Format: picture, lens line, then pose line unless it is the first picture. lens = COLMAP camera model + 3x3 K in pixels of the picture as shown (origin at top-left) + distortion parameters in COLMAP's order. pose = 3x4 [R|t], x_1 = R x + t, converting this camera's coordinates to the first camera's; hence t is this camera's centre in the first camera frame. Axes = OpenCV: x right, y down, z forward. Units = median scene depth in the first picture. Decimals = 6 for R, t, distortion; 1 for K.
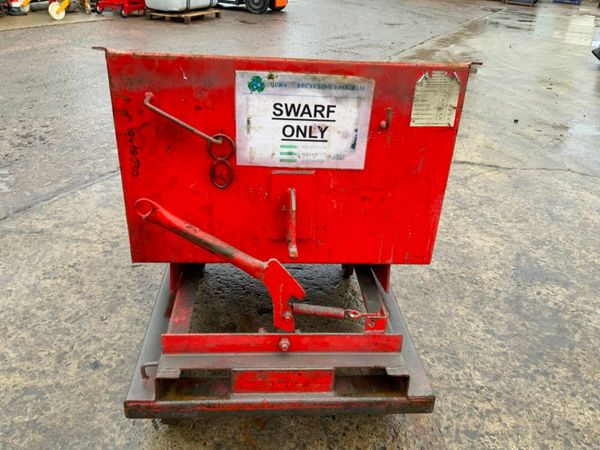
lens RADIAL K [[496.6, 0, 300.0], [0, 496.6, 225.0], [0, 0, 1]] dist [0.060648, -0.121252]
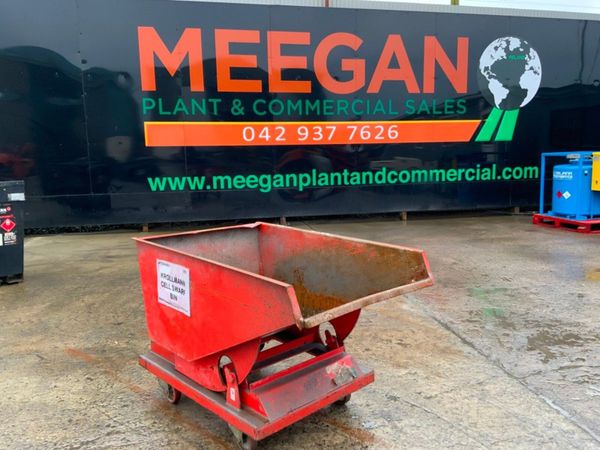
lens RADIAL K [[491.8, 0, 300.0], [0, 491.8, 225.0], [0, 0, 1]] dist [0.111214, -0.227716]
pose [[-0.796964, 0.040543, -0.602665, 0.759431], [-0.311154, 0.827622, 0.467146, -1.003405], [0.517718, 0.559820, -0.646969, 1.794475]]
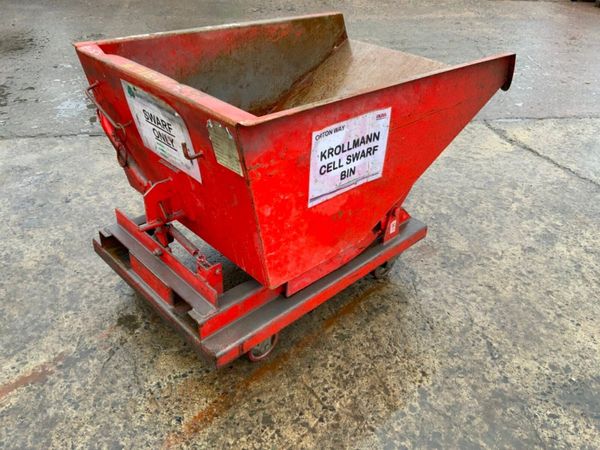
lens RADIAL K [[499.8, 0, 298.8], [0, 499.8, 221.9], [0, 0, 1]] dist [0.050816, -0.089806]
pose [[0.607952, 0.406461, -0.682044, 0.768435], [-0.381897, 0.902828, 0.197626, -0.151329], [0.696096, 0.140324, 0.704102, 0.212353]]
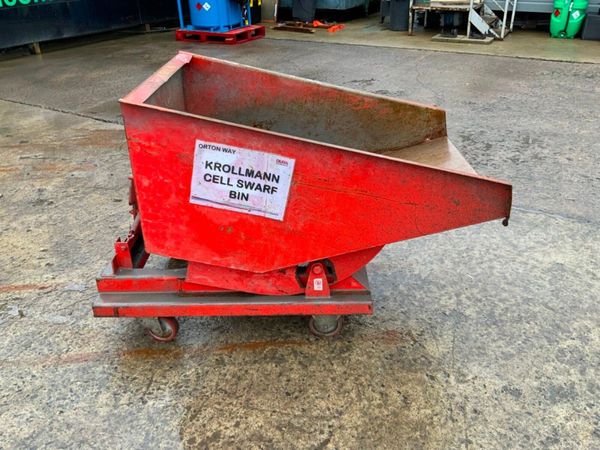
lens RADIAL K [[491.8, 0, 300.0], [0, 491.8, 225.0], [0, 0, 1]] dist [0.111214, -0.227716]
pose [[-0.070566, 0.429081, -0.900505, 1.058534], [-0.463491, 0.785281, 0.410499, -0.534226], [0.883287, 0.446343, 0.143461, 0.897022]]
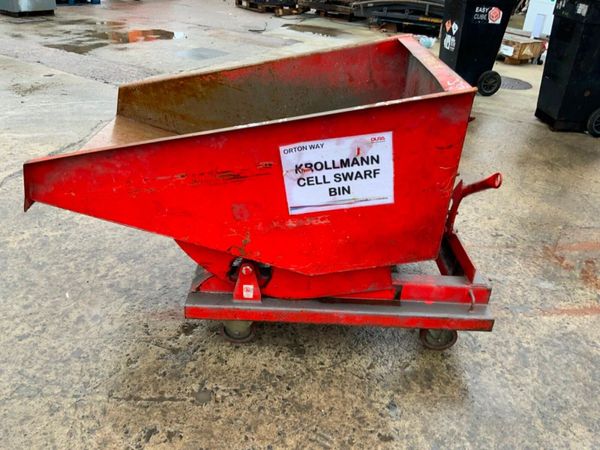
lens RADIAL K [[499.8, 0, 298.8], [0, 499.8, 221.9], [0, 0, 1]] dist [0.050816, -0.089806]
pose [[0.069404, -0.531284, 0.844346, -1.002261], [0.420931, 0.782948, 0.458050, -0.519948], [-0.904433, 0.323621, 0.277974, 0.706019]]
